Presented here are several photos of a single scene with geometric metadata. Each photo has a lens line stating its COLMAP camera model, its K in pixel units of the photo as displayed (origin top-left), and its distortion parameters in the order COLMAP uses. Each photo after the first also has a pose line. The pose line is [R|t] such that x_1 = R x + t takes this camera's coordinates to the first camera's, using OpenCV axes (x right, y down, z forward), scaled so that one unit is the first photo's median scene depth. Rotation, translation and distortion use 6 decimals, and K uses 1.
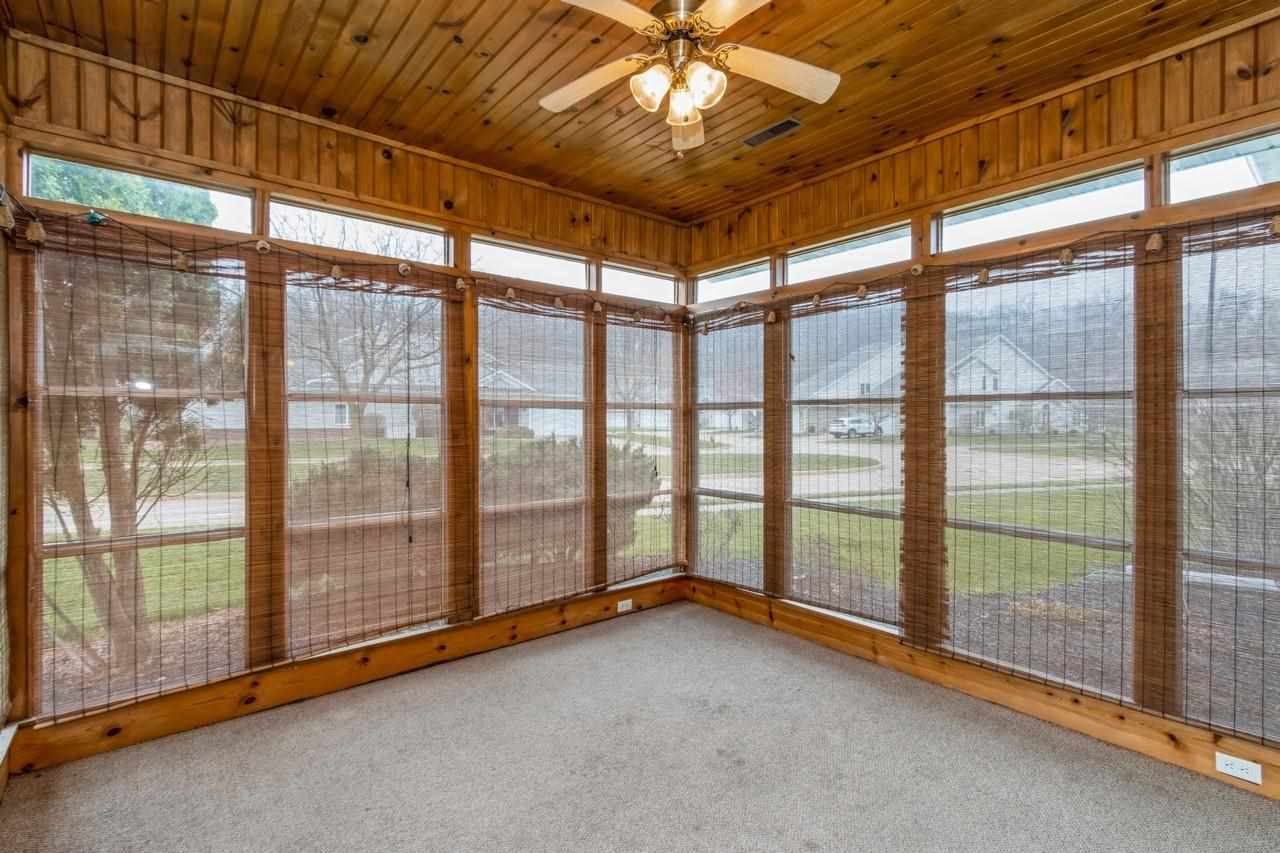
lens RADIAL K [[590.4, 0, 635.3], [0, 590.4, 415.9], [0, 0, 1]] dist [0.001498, -0.000249]
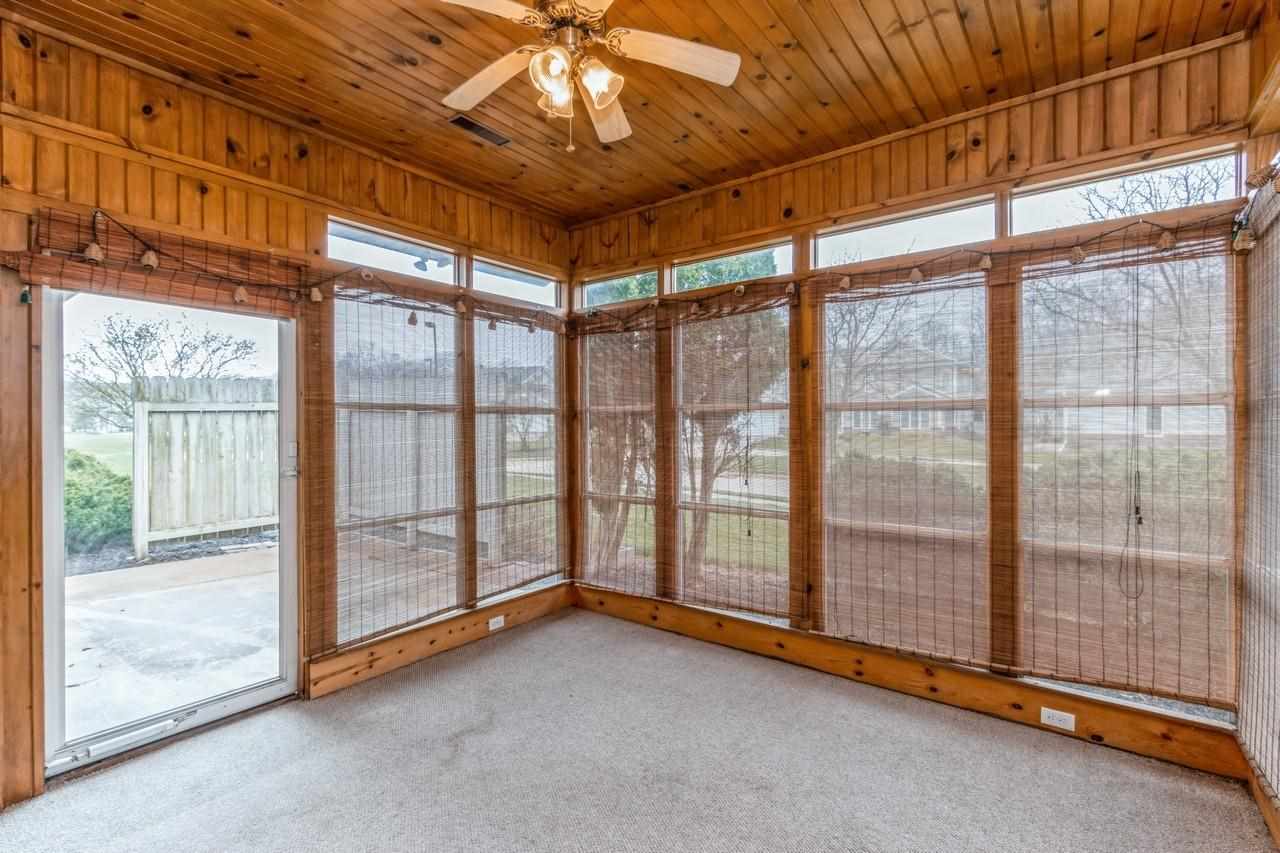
lens RADIAL K [[590.4, 0, 635.3], [0, 590.4, 415.9], [0, 0, 1]] dist [0.001498, -0.000249]
pose [[0.223565, -0.010043, -0.974637, 0.588154], [0.010804, 0.999911, -0.007825, -0.002870], [0.974629, -0.008781, 0.223653, 0.495241]]
